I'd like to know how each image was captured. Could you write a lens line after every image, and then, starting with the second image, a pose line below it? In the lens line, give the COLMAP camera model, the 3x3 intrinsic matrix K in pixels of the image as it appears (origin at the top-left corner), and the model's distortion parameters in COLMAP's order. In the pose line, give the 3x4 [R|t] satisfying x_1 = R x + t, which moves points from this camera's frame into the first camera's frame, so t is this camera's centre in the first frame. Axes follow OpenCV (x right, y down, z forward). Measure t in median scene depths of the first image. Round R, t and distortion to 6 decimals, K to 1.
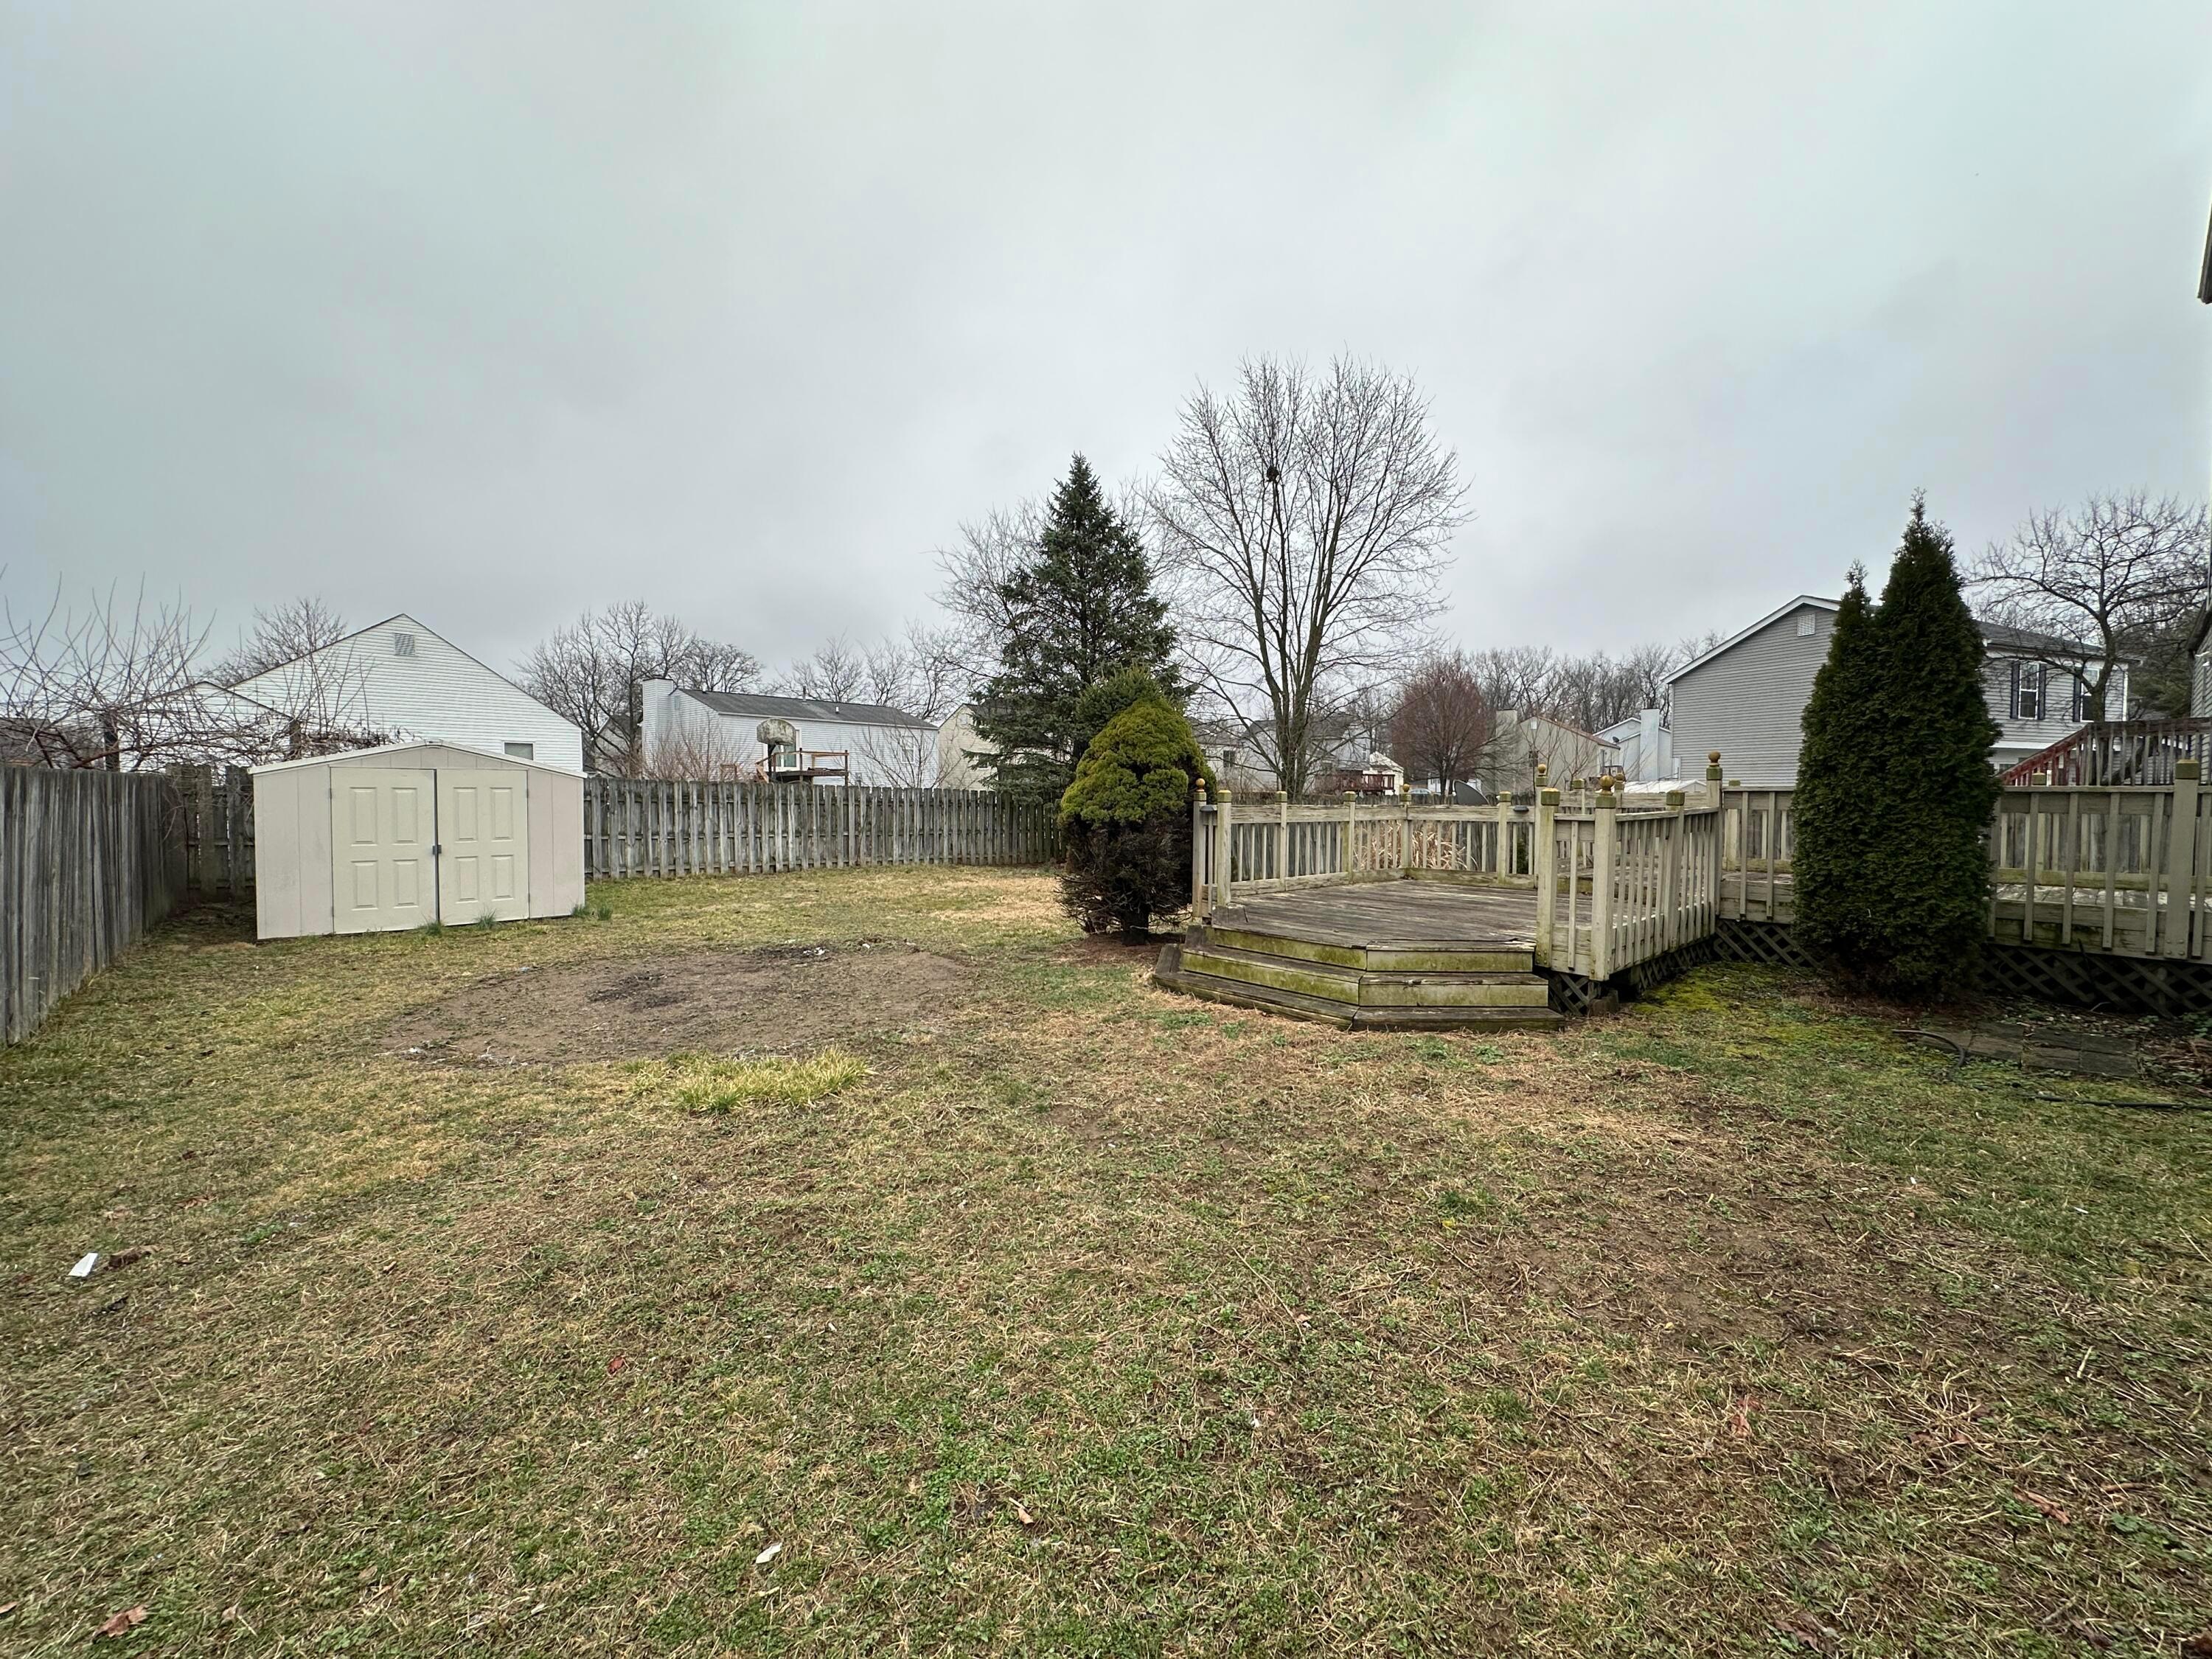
lens RADIAL K [[883.7, 0, 1104.2], [0, 883.7, 819.5], [0, 0, 1]] dist [-0.003054, -0.000245]
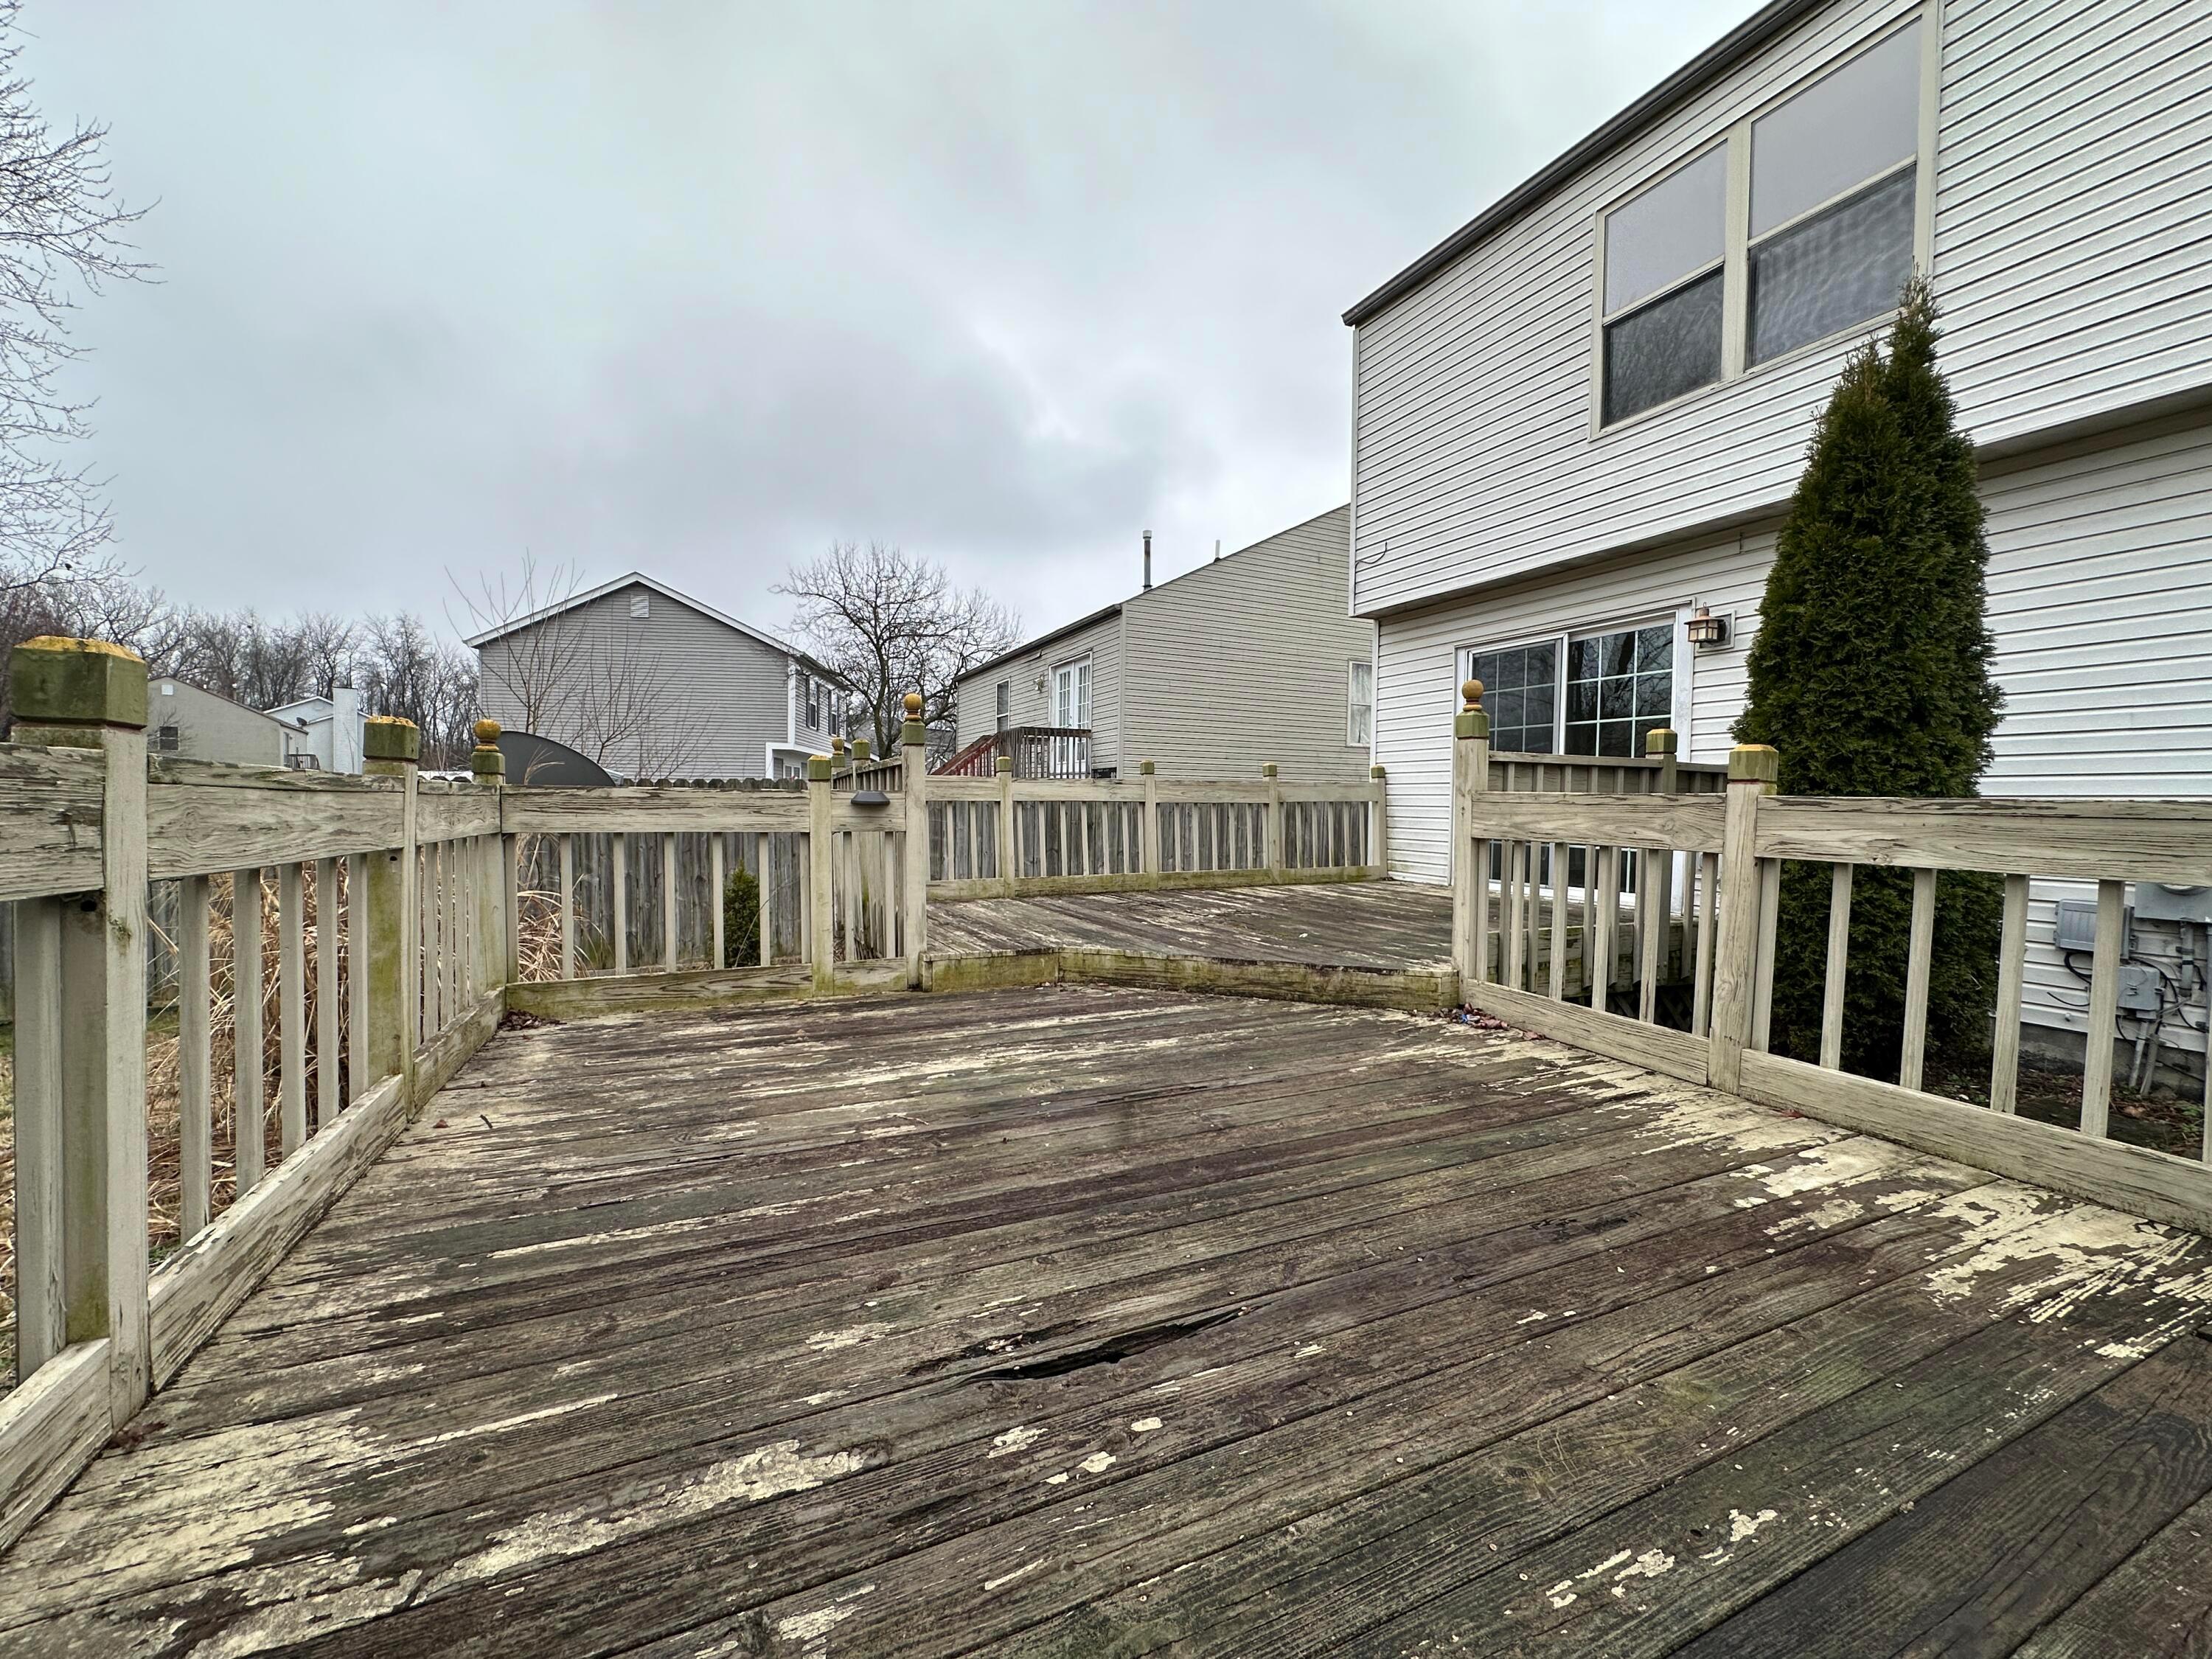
lens RADIAL K [[883.7, 0, 1101.0], [0, 883.7, 829.5], [0, 0, 1]] dist [-0.003054, -0.000245]
pose [[0.268976, -0.025289, 0.962815, 0.102625], [0.015385, 0.999640, 0.021959, -0.005606], [-0.963024, 0.008907, 0.269269, 0.744178]]
